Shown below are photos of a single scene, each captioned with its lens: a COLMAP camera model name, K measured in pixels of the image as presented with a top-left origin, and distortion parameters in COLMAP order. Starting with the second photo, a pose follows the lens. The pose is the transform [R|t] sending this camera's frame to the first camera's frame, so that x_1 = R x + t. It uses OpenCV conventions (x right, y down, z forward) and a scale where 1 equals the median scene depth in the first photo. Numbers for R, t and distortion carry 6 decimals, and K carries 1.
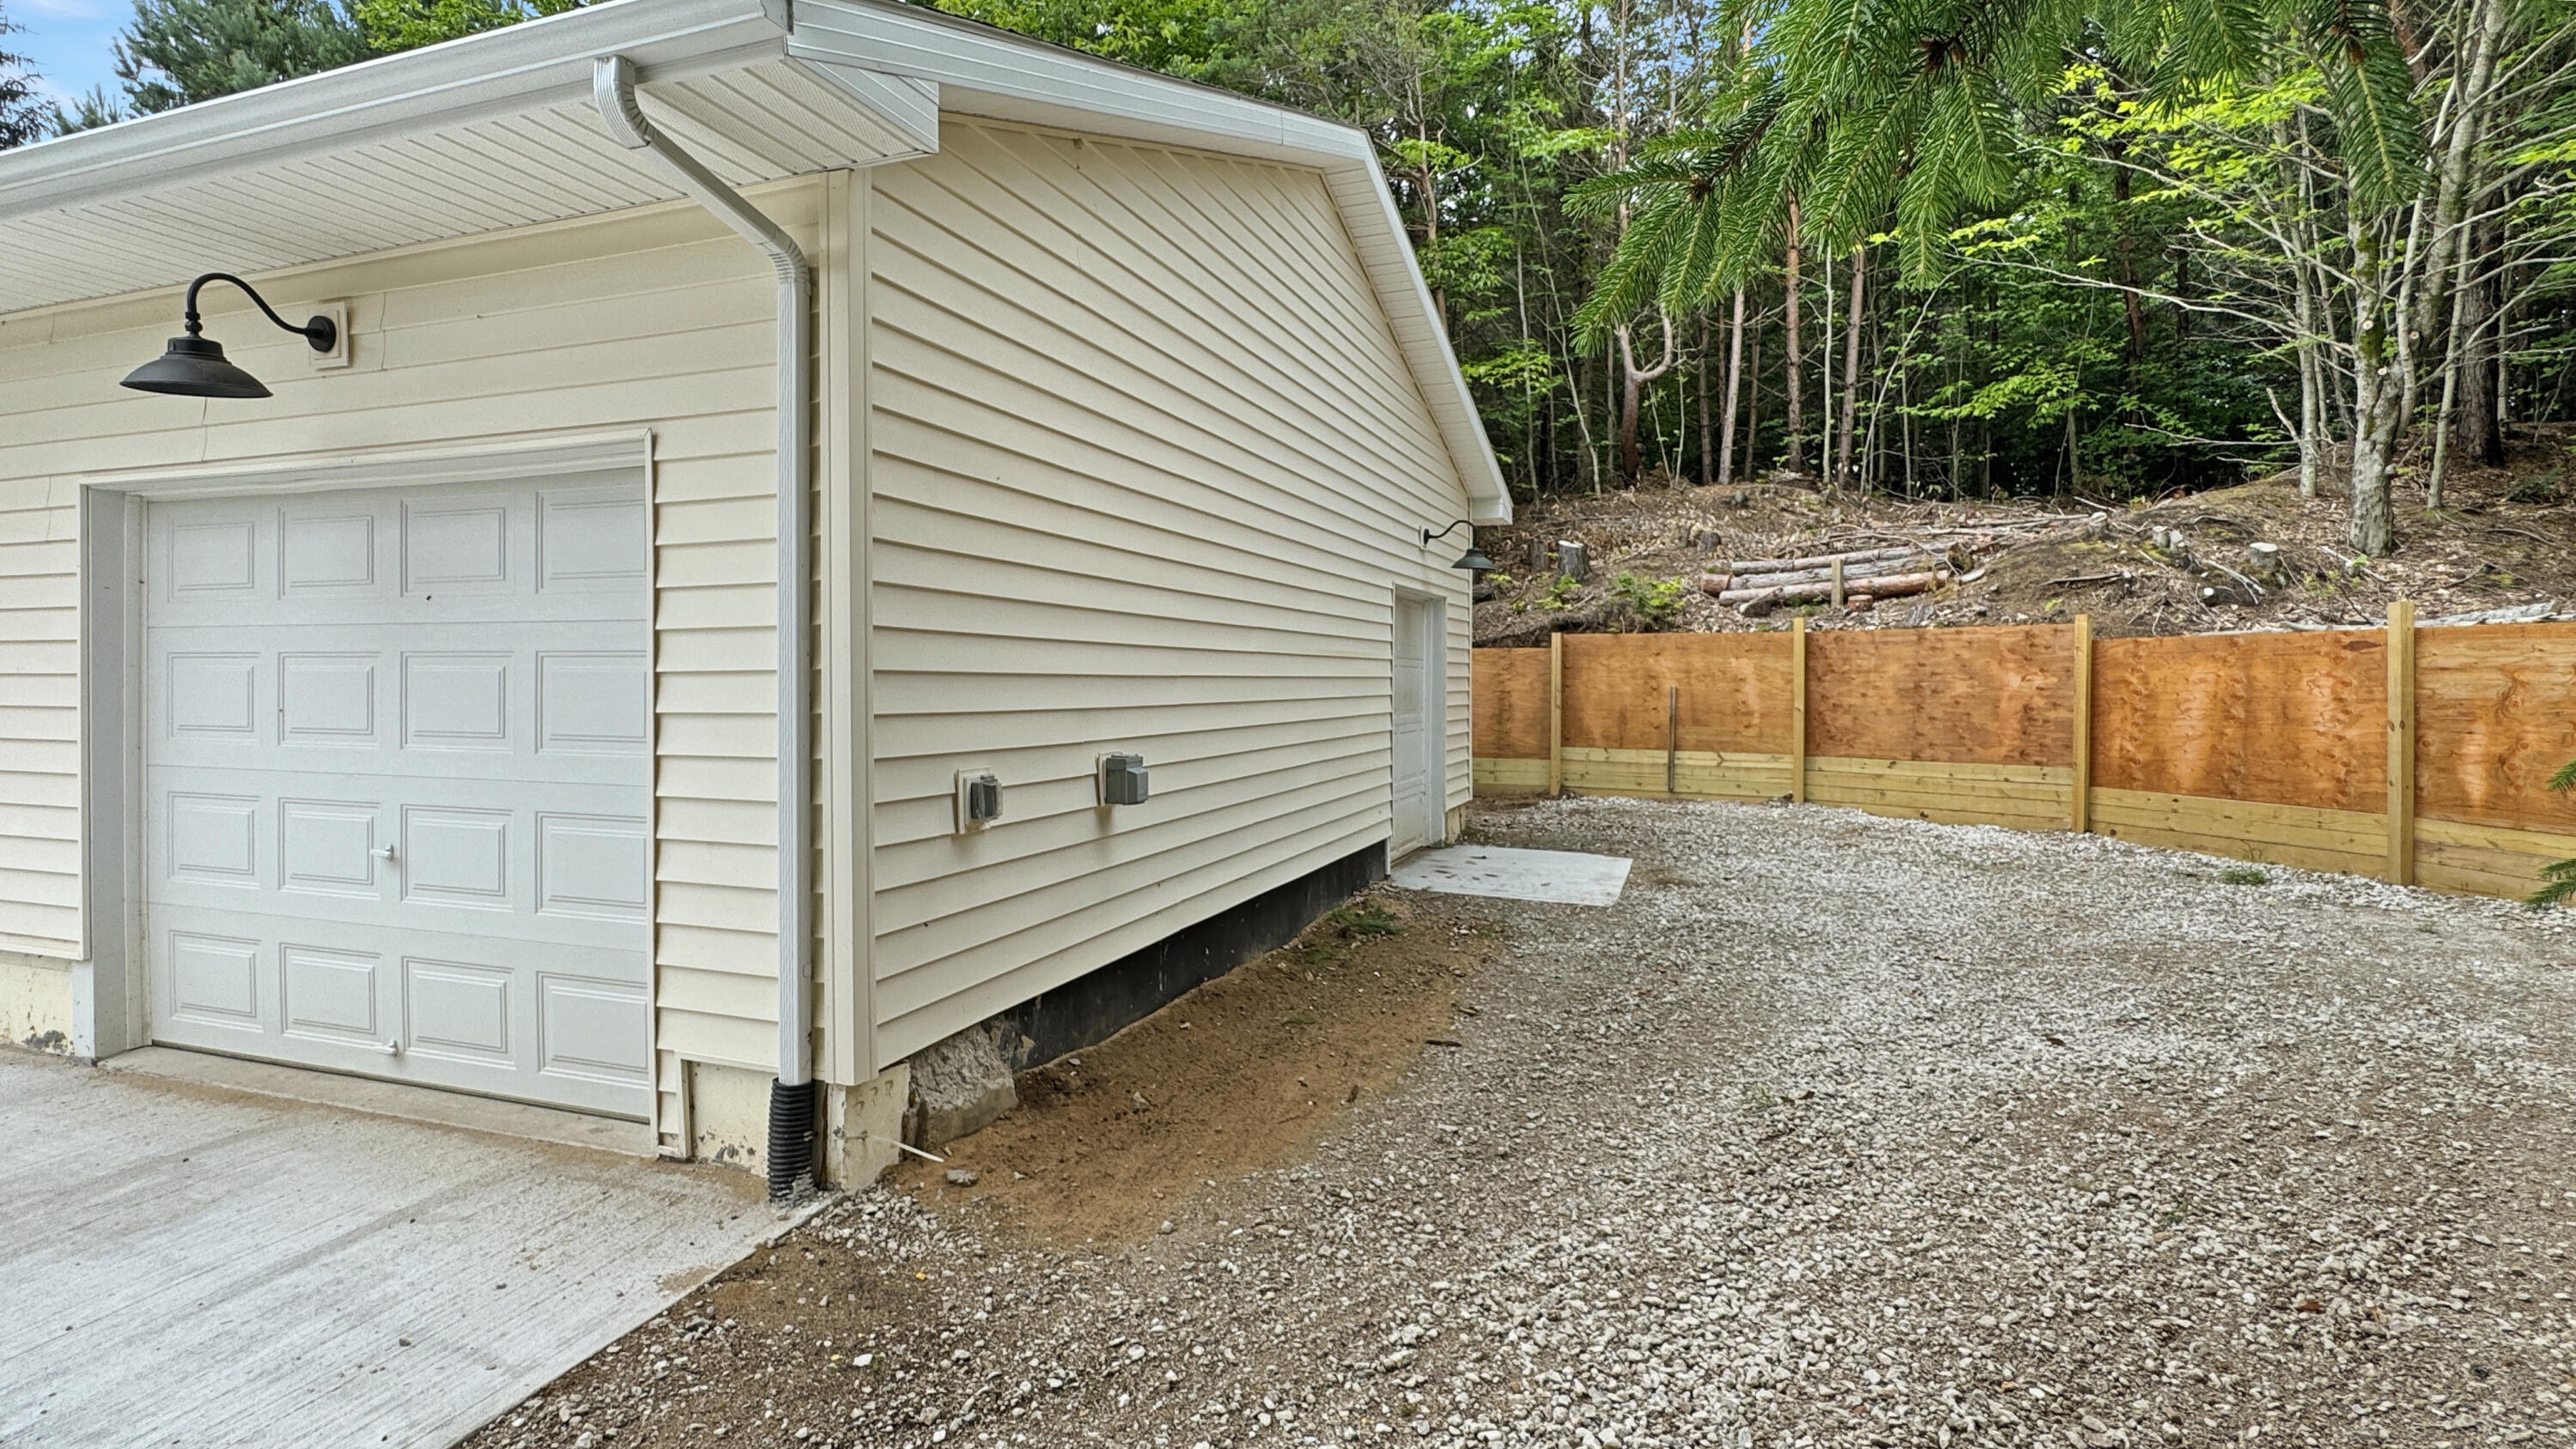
lens RADIAL K [[1253.9, 0, 1288.0], [0, 1253.9, 724.5], [0, 0, 1]] dist [0.000150, 0.000010]
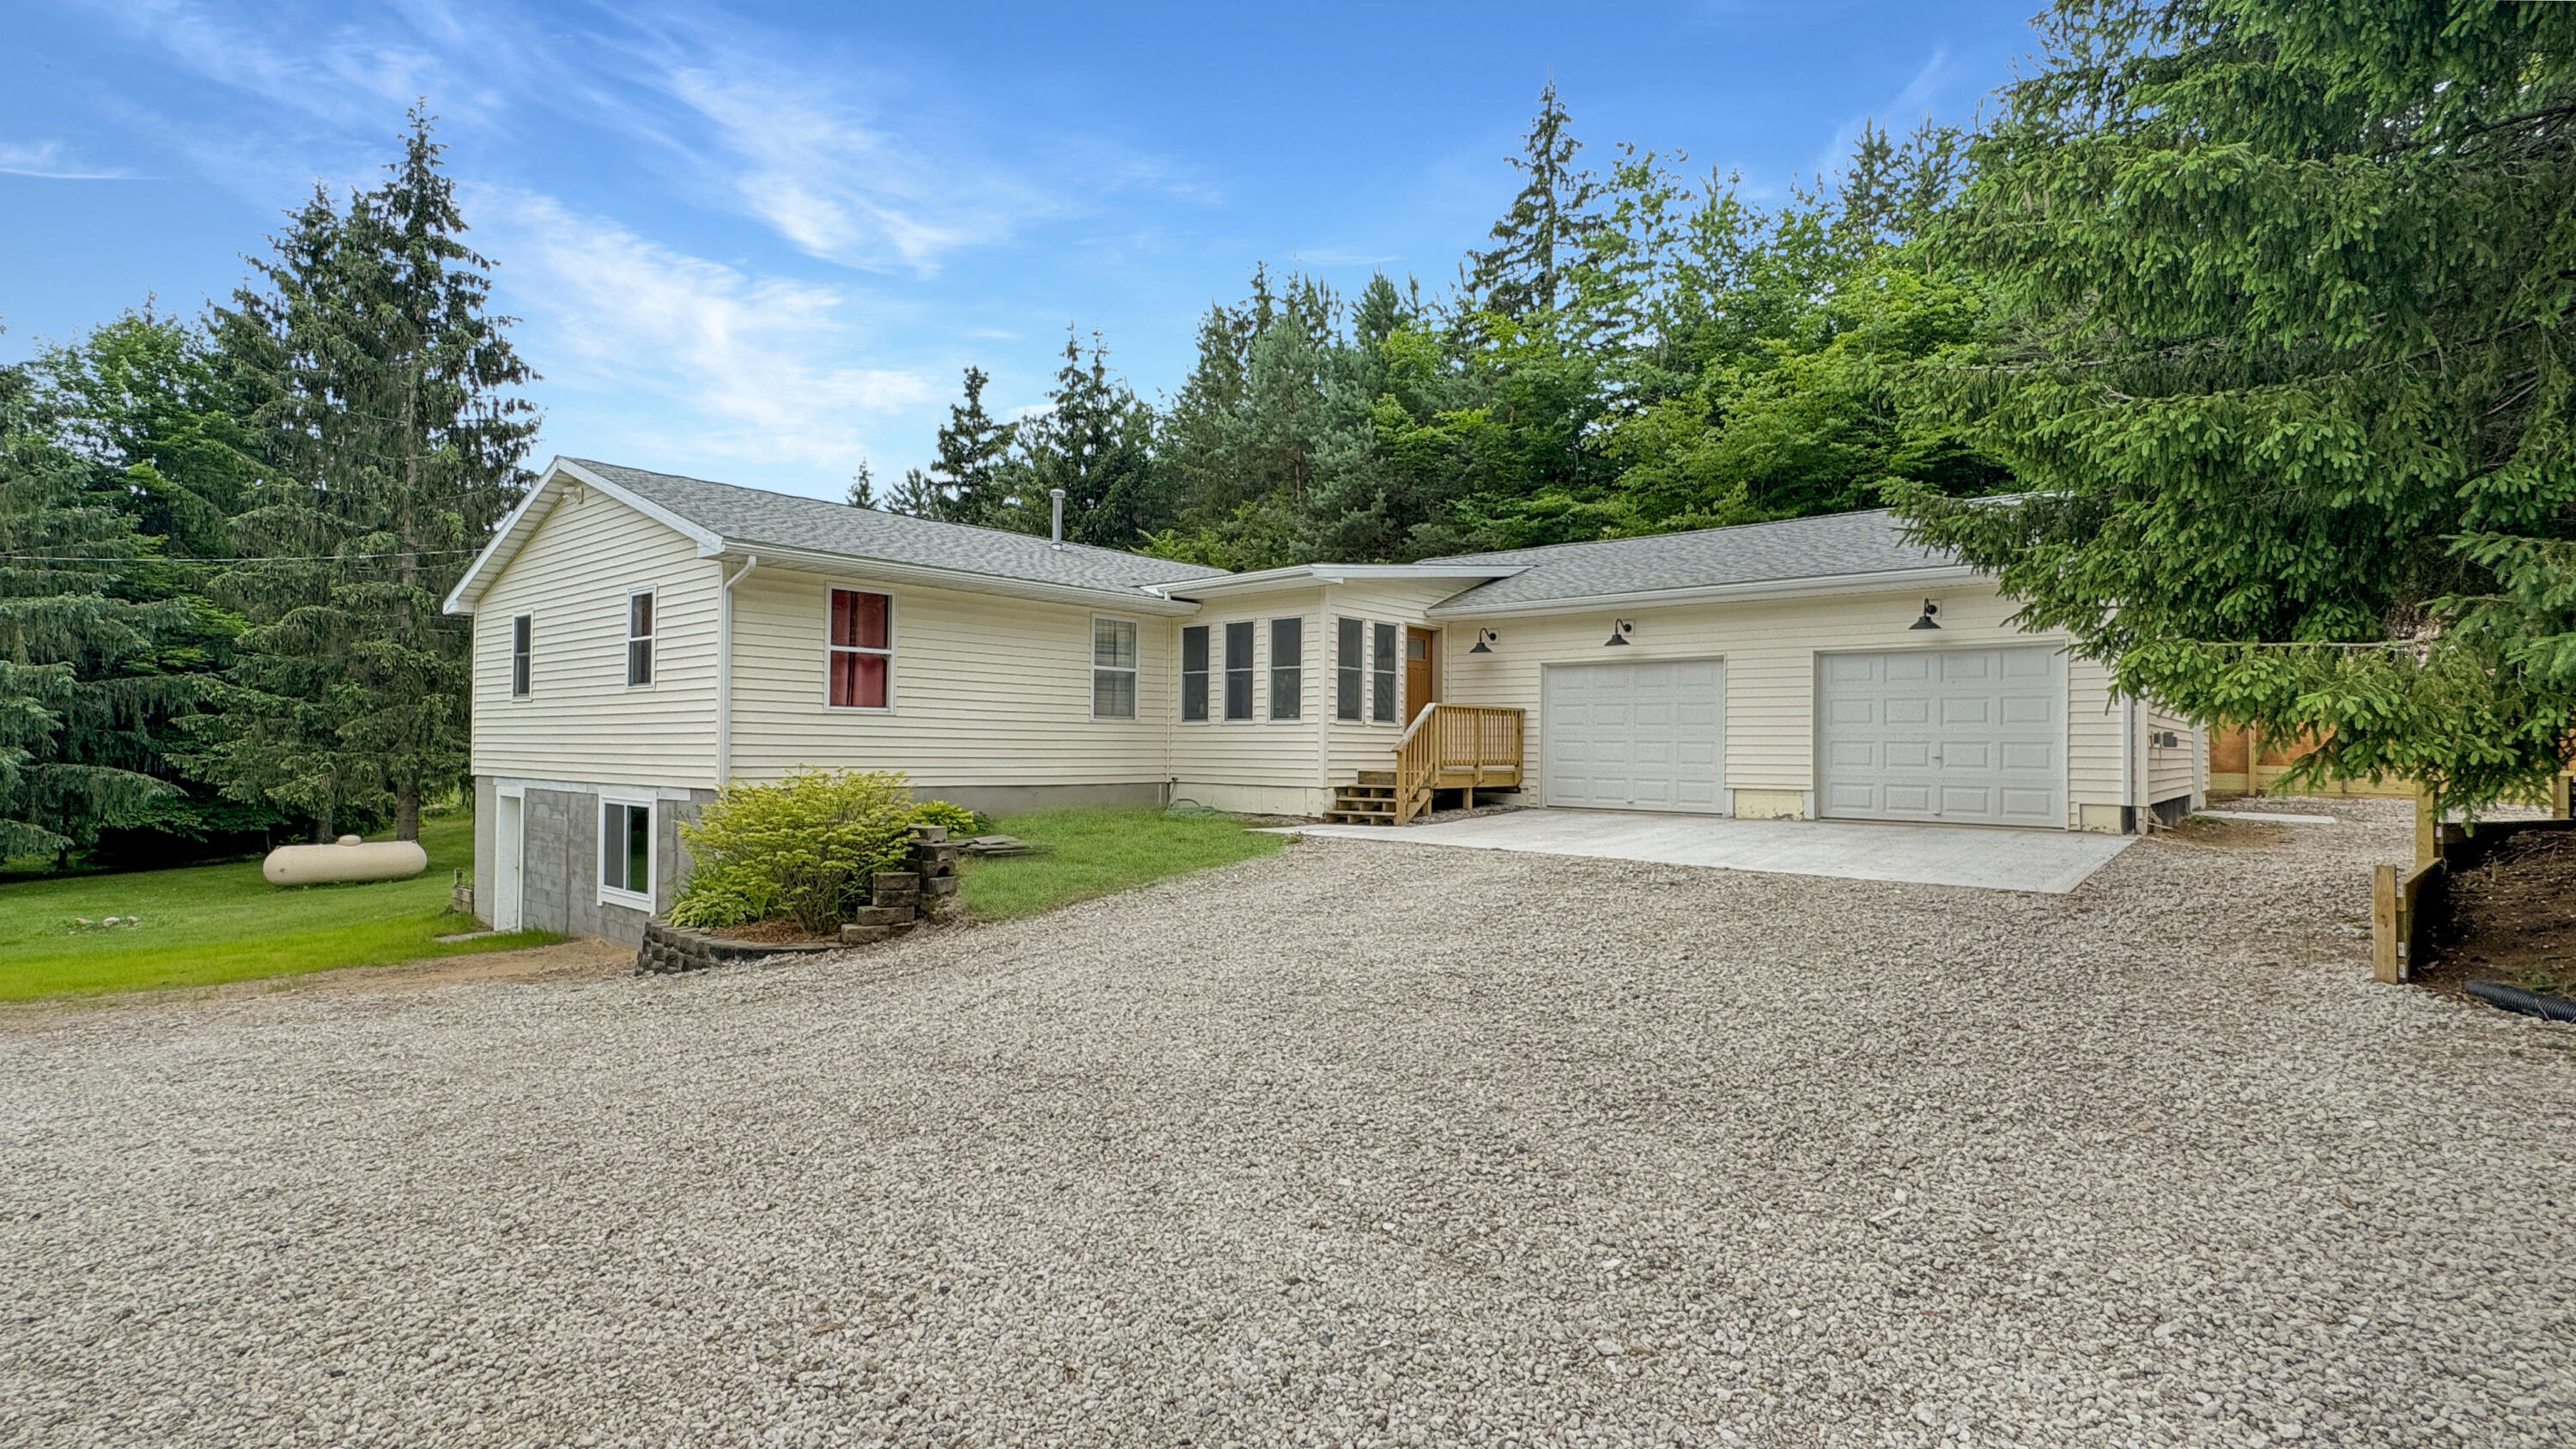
lens RADIAL K [[1211.3, 0, 1288.0], [0, 1211.3, 724.5], [0, 0, 1]] dist [0.001292, 0.000309]
pose [[0.934136, 0.001027, -0.356915, -0.417971], [-0.022054, 0.998251, -0.054848, 0.084307], [0.356235, 0.059107, 0.932525, -0.968894]]
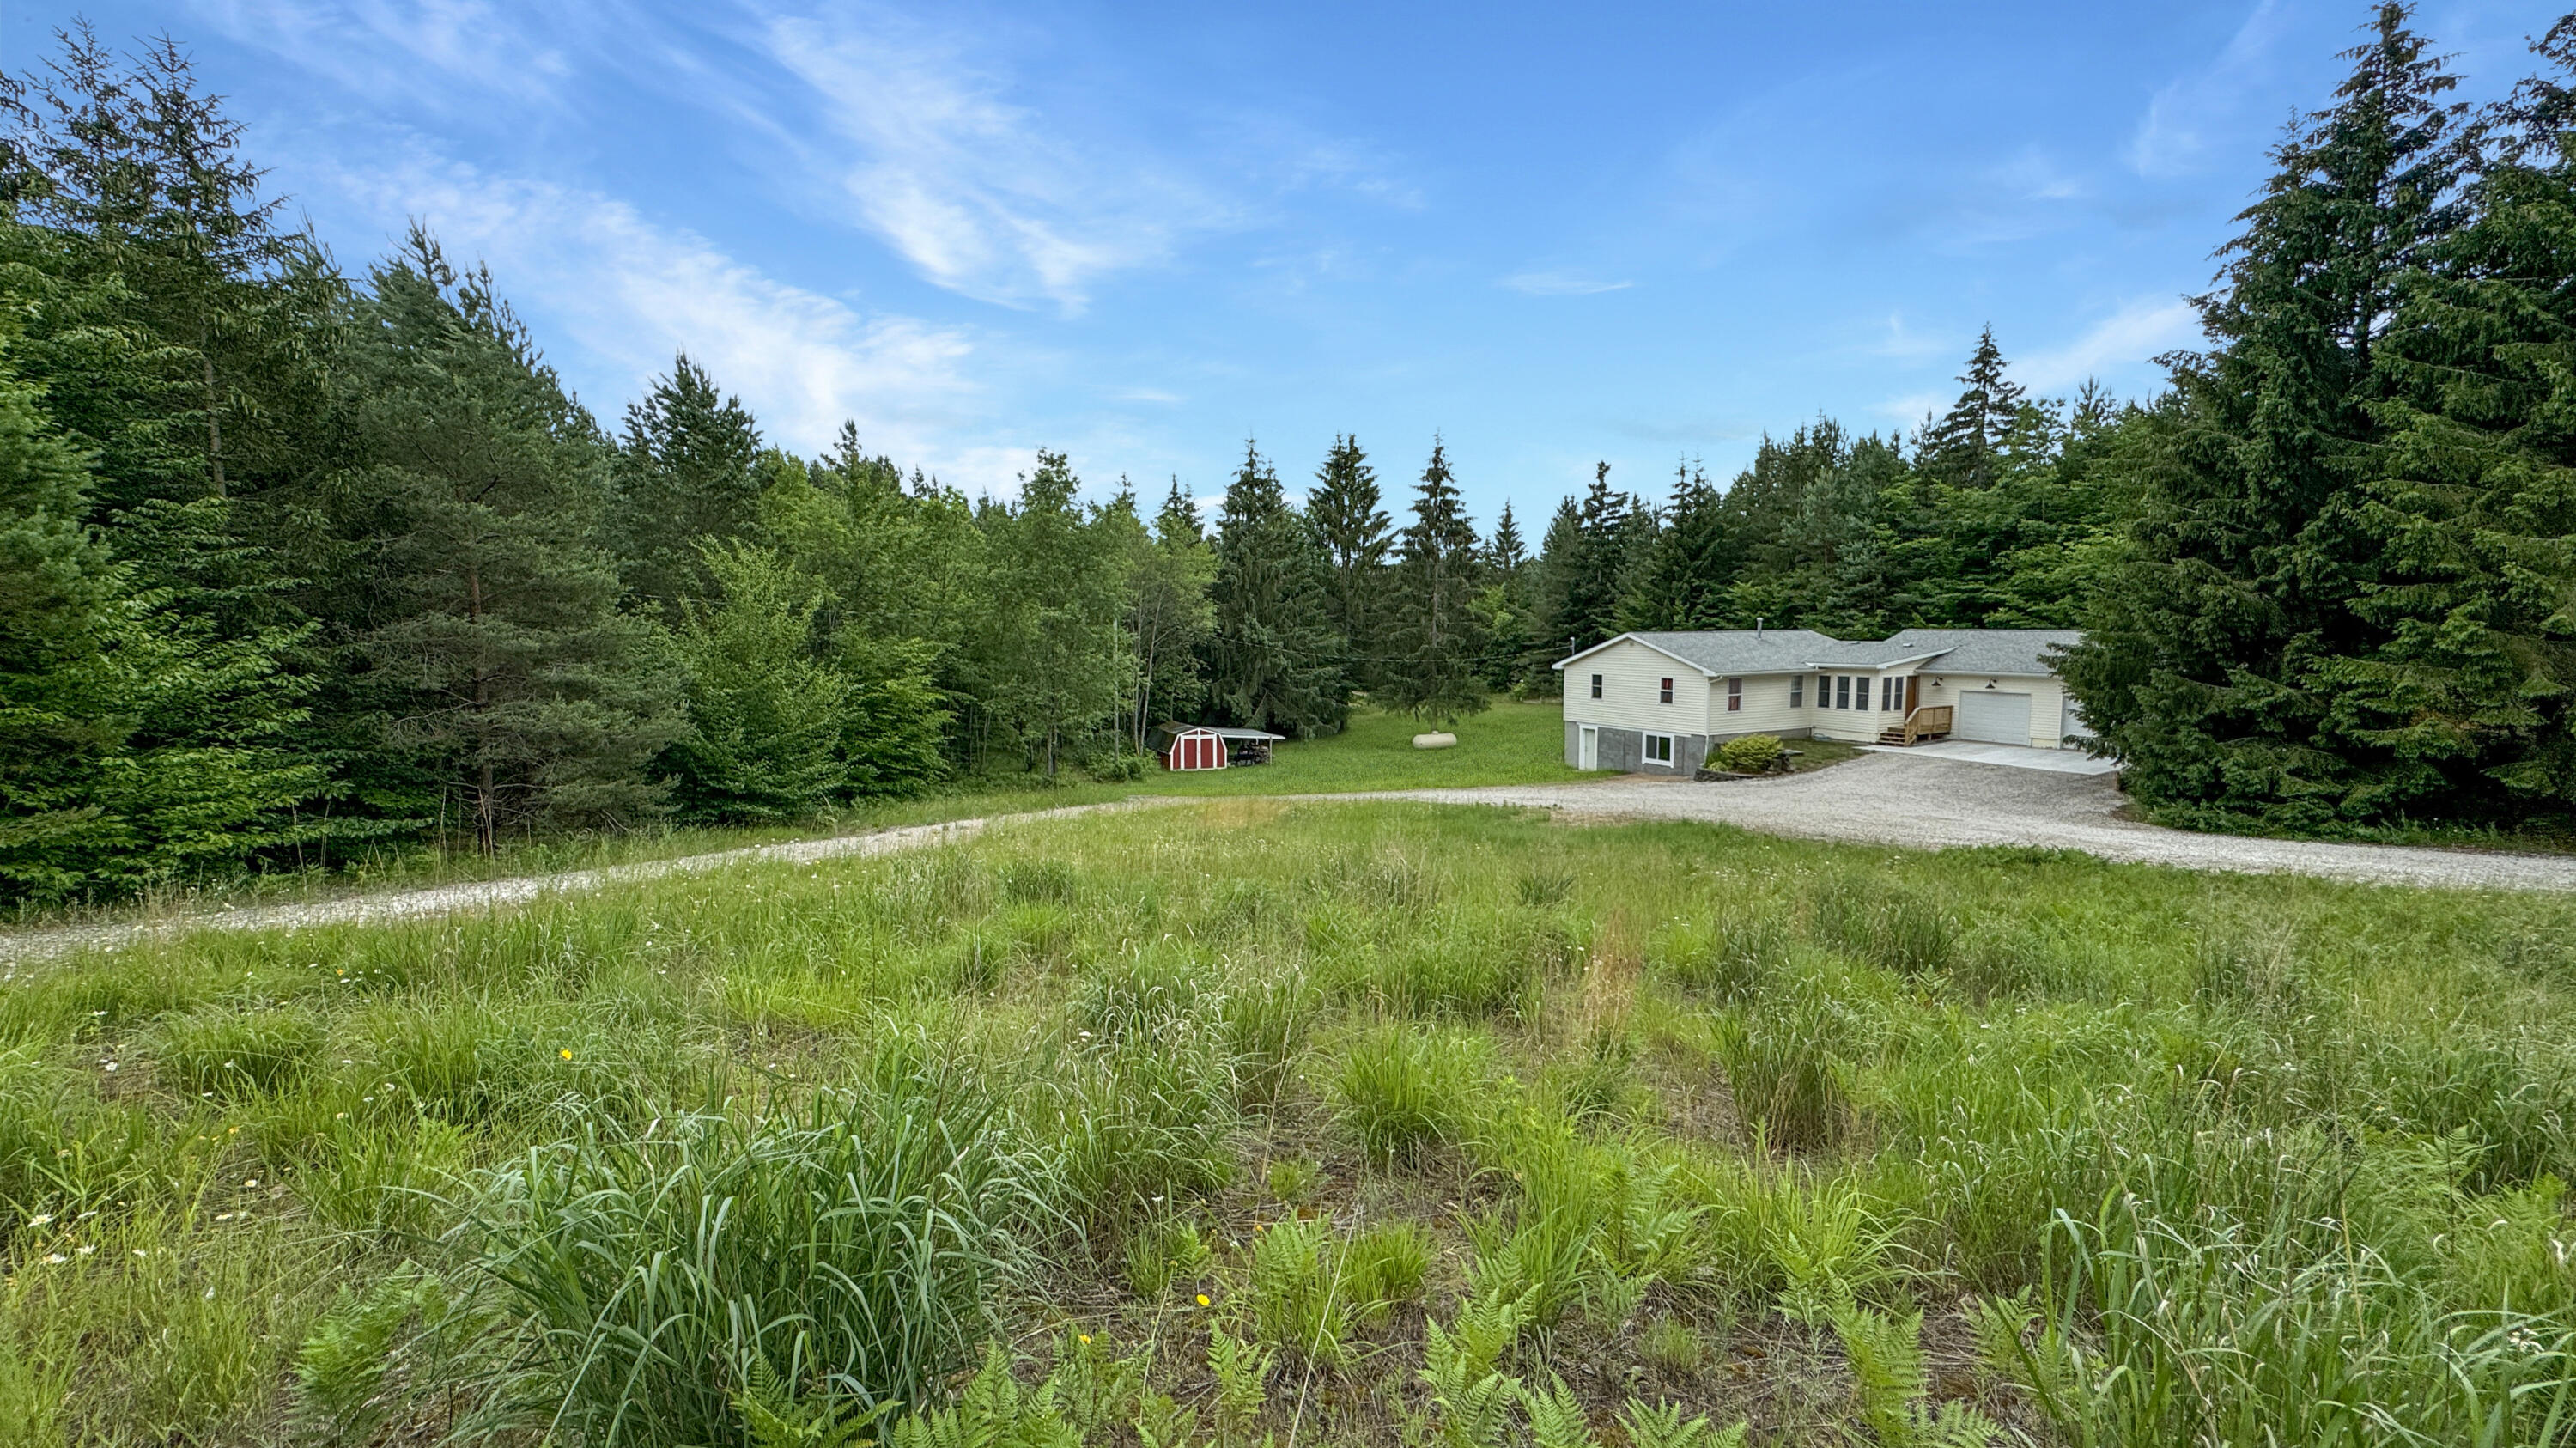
lens RADIAL K [[1061.1, 0, 1288.0], [0, 1061.1, 724.0], [0, 0, 1]] dist [0.019906, 0.000013]
pose [[0.744923, 0.056588, -0.664747, 0.080281], [-0.014740, 0.997549, 0.068400, -0.175557], [0.666988, -0.041154, 0.743931, -3.823728]]
